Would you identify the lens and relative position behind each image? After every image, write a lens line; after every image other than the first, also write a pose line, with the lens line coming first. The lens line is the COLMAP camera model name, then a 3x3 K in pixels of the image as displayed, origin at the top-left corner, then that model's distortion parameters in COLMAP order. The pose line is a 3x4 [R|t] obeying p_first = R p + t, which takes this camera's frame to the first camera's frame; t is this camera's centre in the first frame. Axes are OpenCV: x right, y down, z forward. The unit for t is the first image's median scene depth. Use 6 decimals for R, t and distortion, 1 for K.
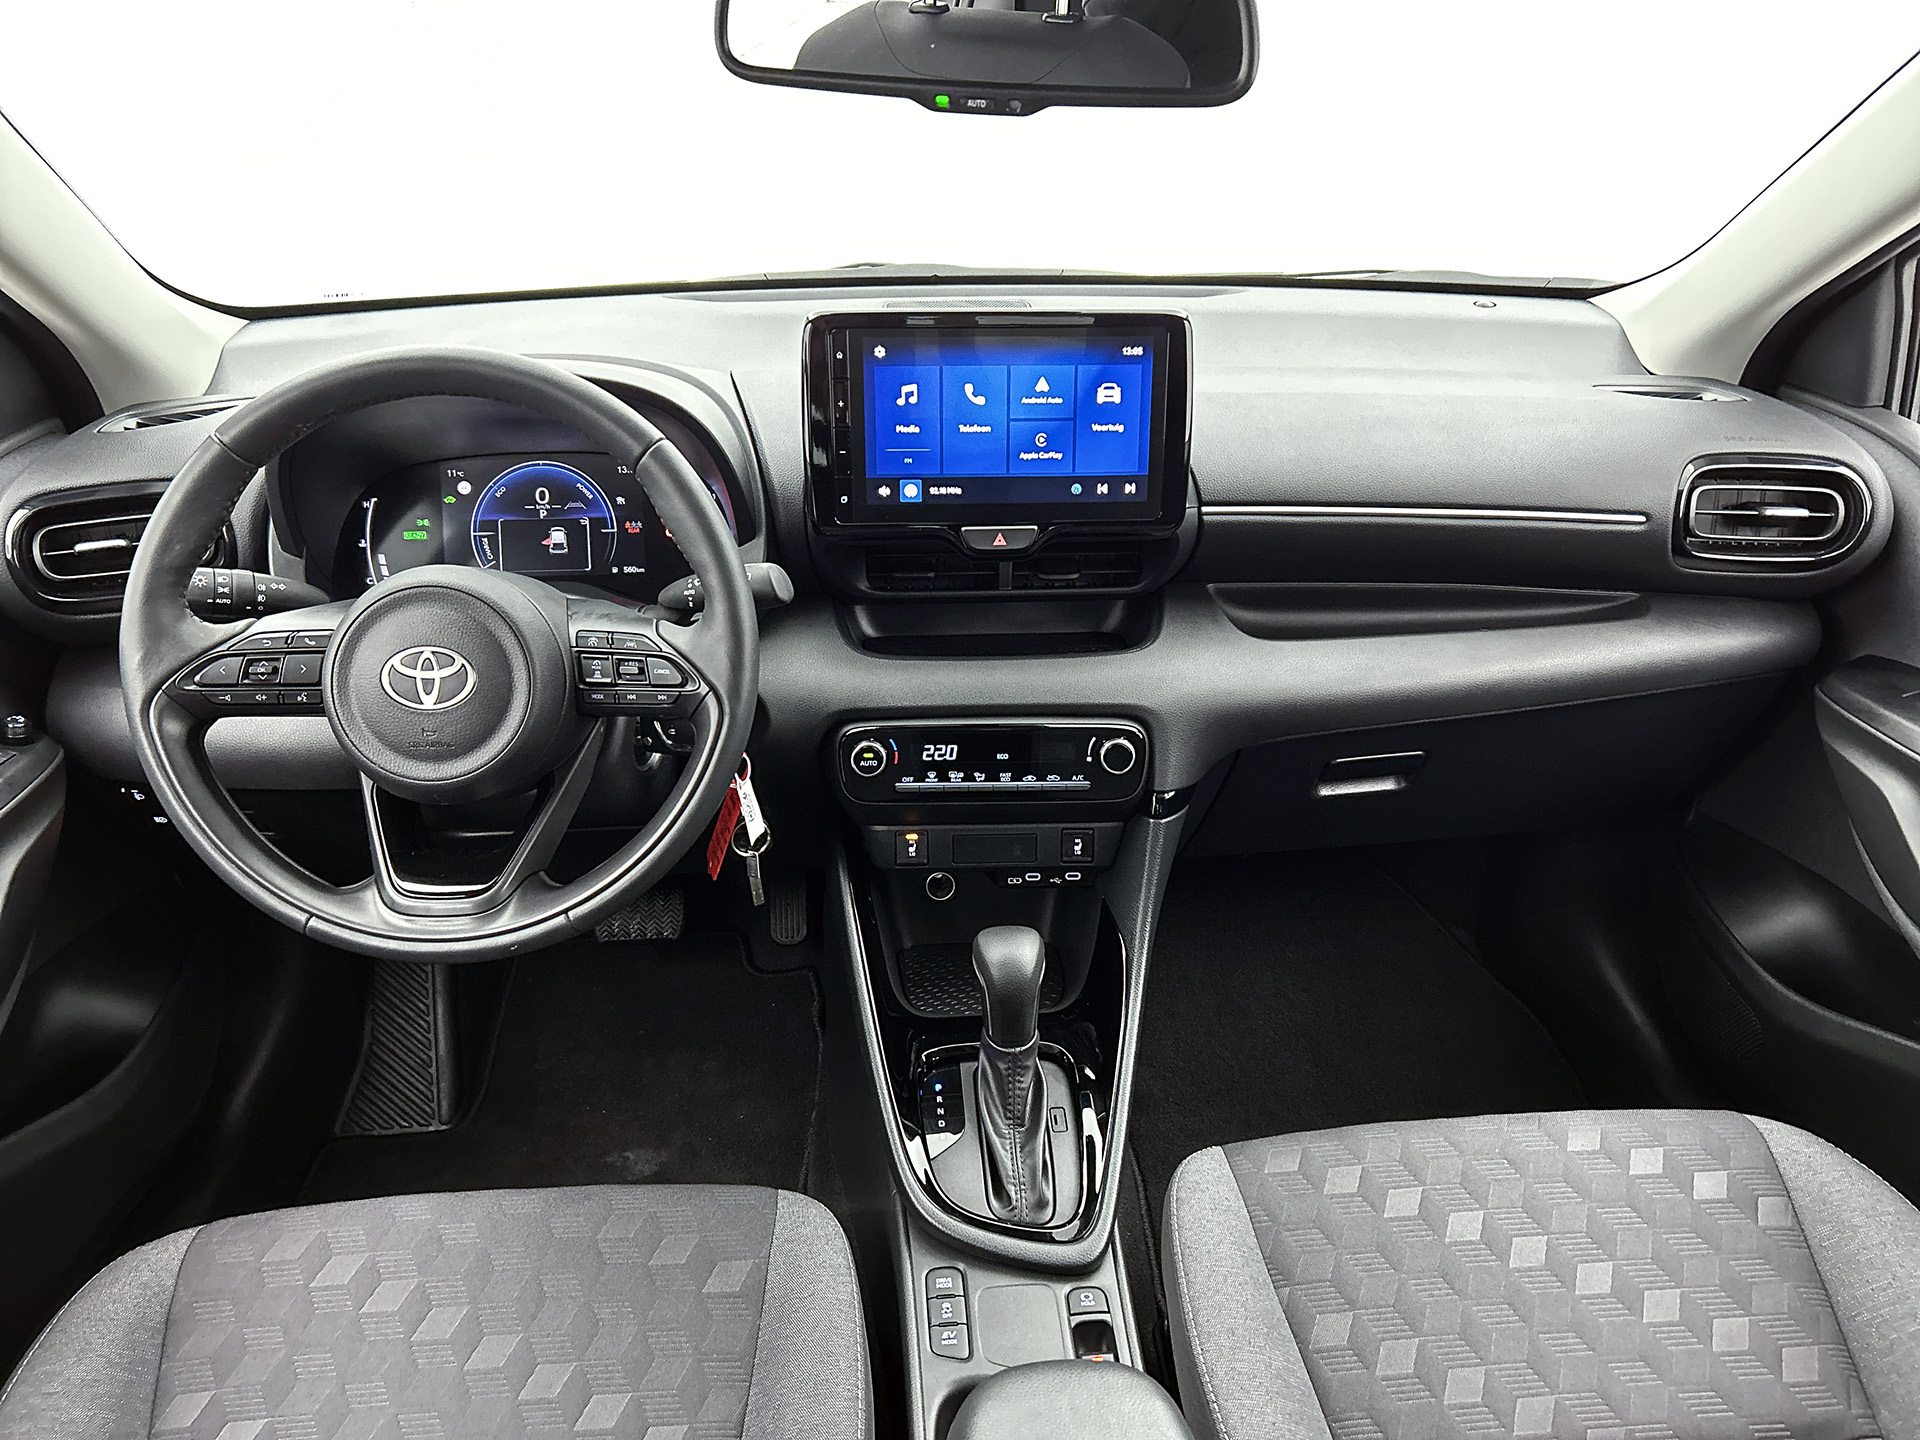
lens RADIAL K [[1450.9, 0, 976.7], [0, 1450.9, 718.3], [0, 0, 1]] dist [0.058281, -0.069434]
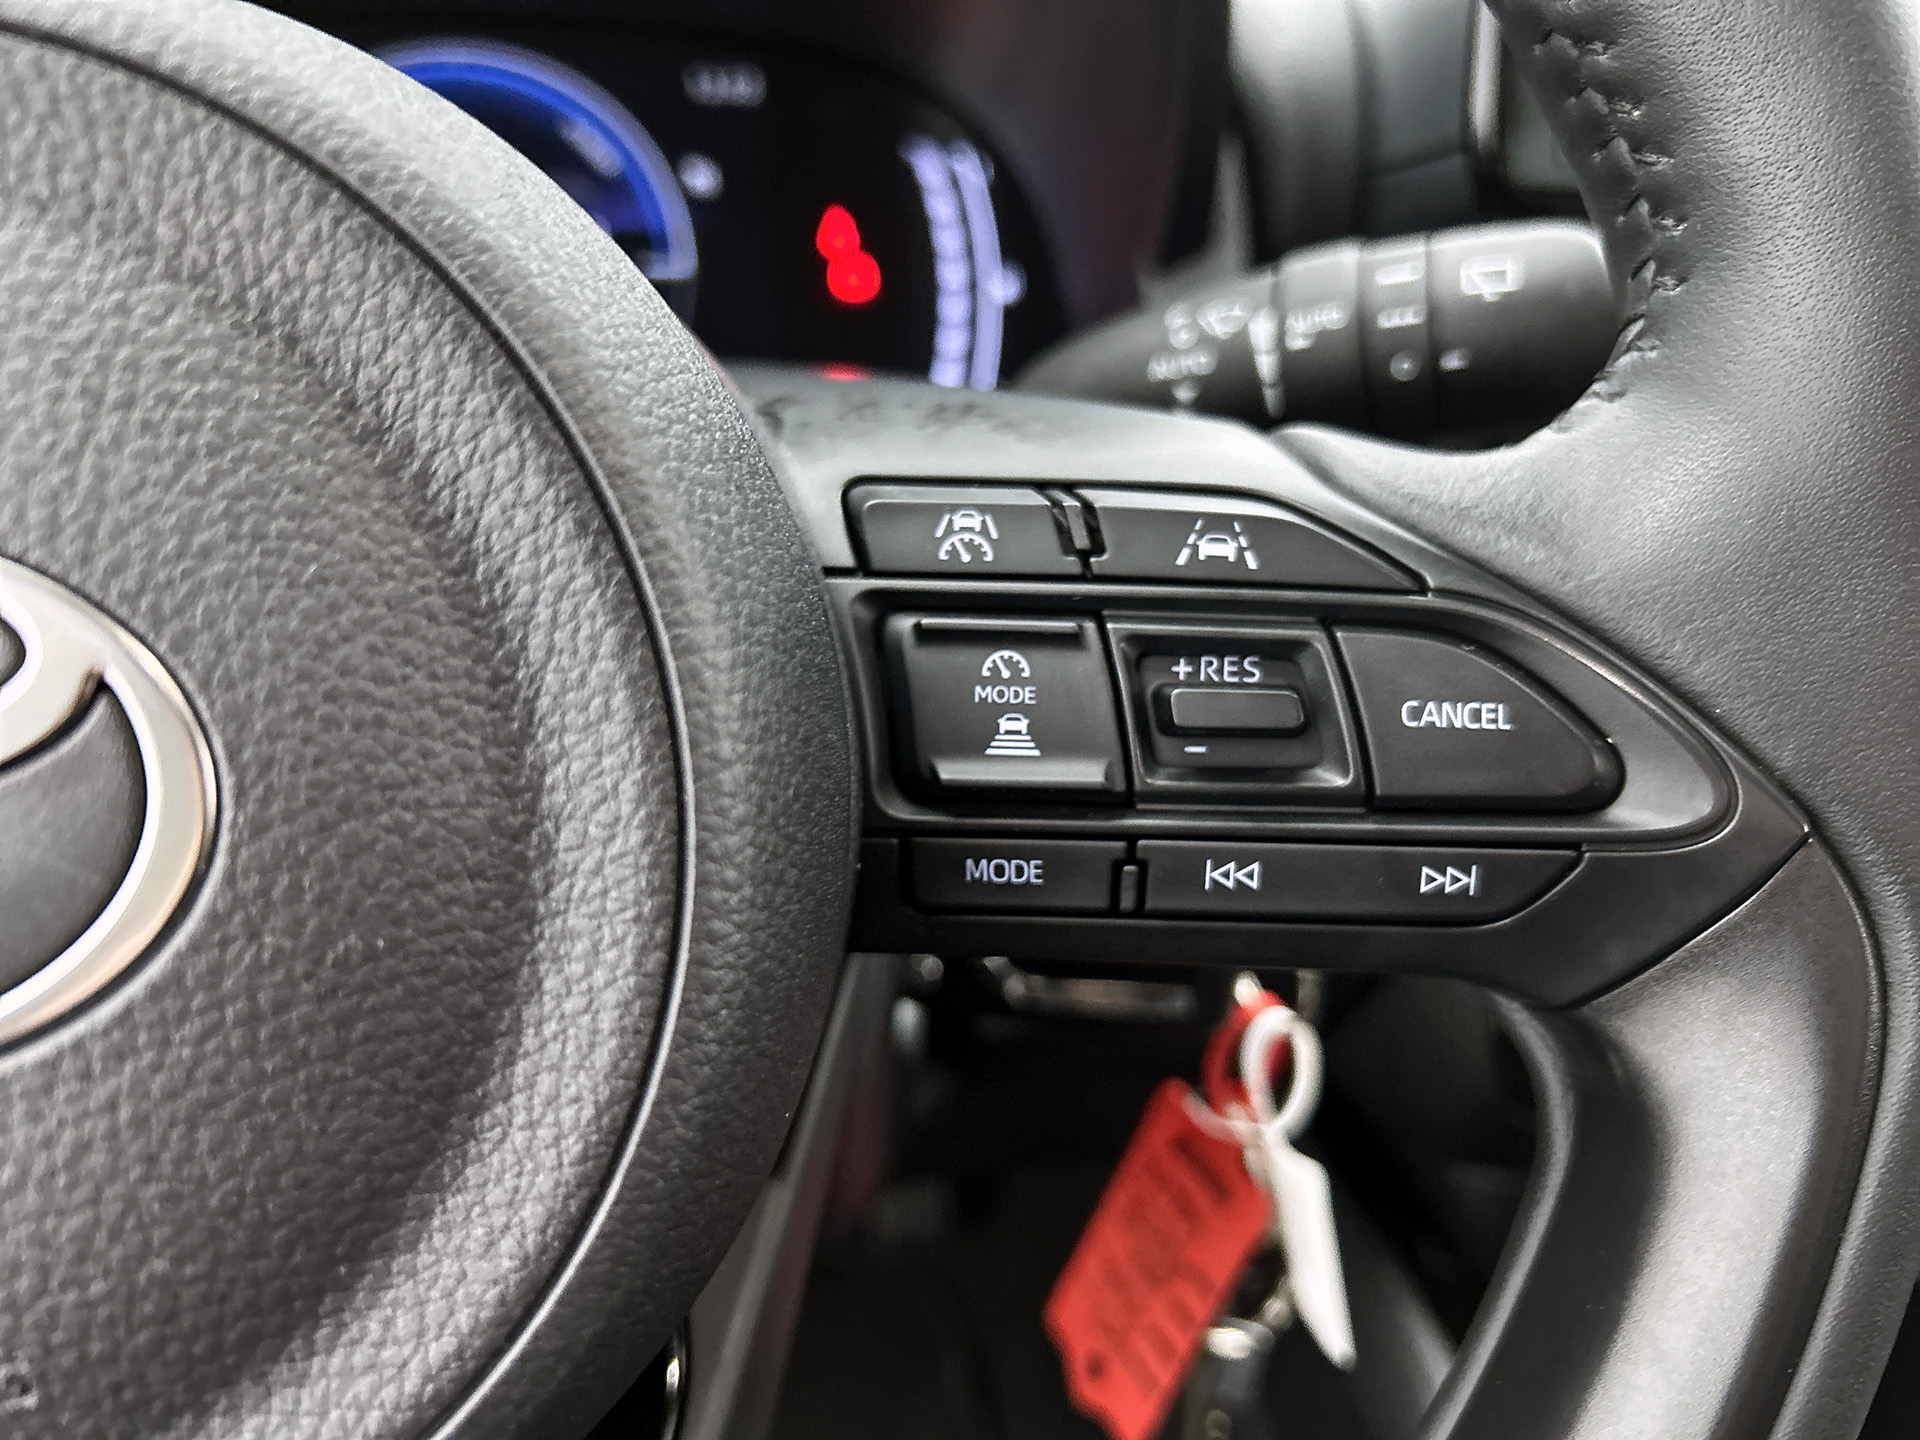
lens RADIAL K [[1519.8, 0, 960.3], [0, 1519.8, 716.1], [0, 0, 1]] dist [0.014125, -0.003628]
pose [[0.994364, -0.009251, 0.105613, -0.245646], [0.010768, 0.999847, -0.013799, -0.025978], [-0.105469, 0.014859, 0.994312, 0.721323]]
